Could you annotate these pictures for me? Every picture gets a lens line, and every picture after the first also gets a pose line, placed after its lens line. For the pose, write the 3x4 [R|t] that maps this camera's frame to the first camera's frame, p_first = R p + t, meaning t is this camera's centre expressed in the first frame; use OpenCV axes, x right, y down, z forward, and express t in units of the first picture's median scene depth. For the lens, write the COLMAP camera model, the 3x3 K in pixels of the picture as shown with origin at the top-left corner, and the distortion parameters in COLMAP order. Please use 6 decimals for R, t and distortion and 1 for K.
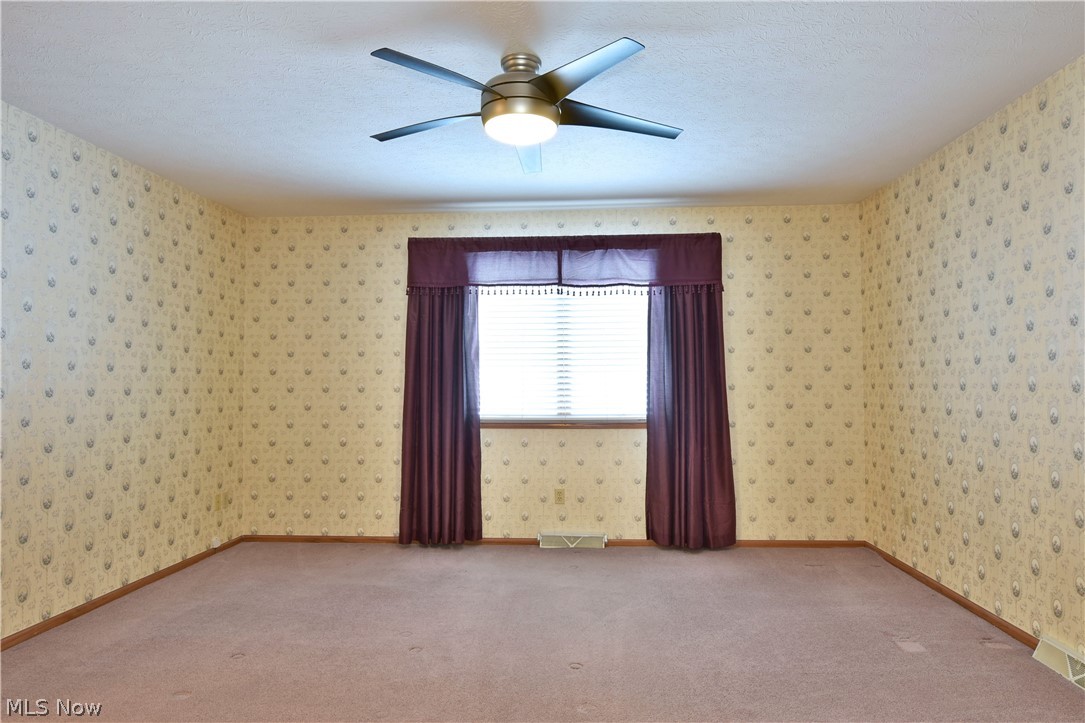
lens RADIAL K [[660.0, 0, 542.9], [0, 660.0, 363.5], [0, 0, 1]] dist [-0.011066, -0.004390]
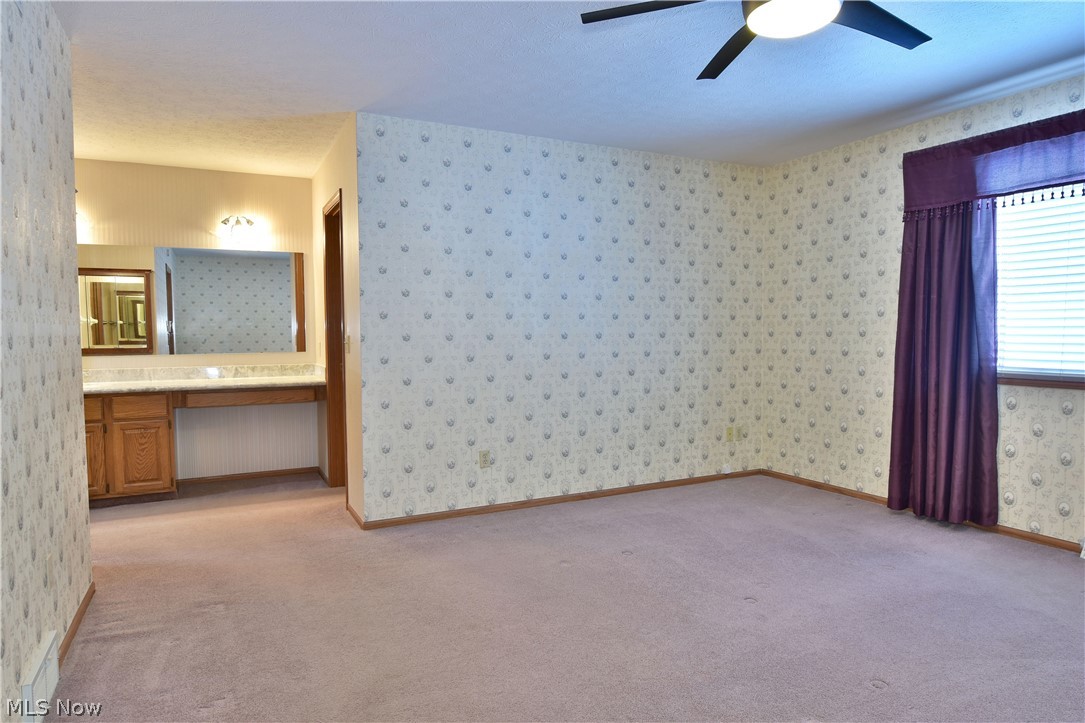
lens RADIAL K [[660.0, 0, 542.9], [0, 660.0, 363.5], [0, 0, 1]] dist [-0.011066, -0.004390]
pose [[0.509525, 0.040061, -0.859523, 0.294819], [0.033606, 0.997227, 0.066401, 0.005676], [0.859799, -0.062719, 0.506766, 0.162152]]
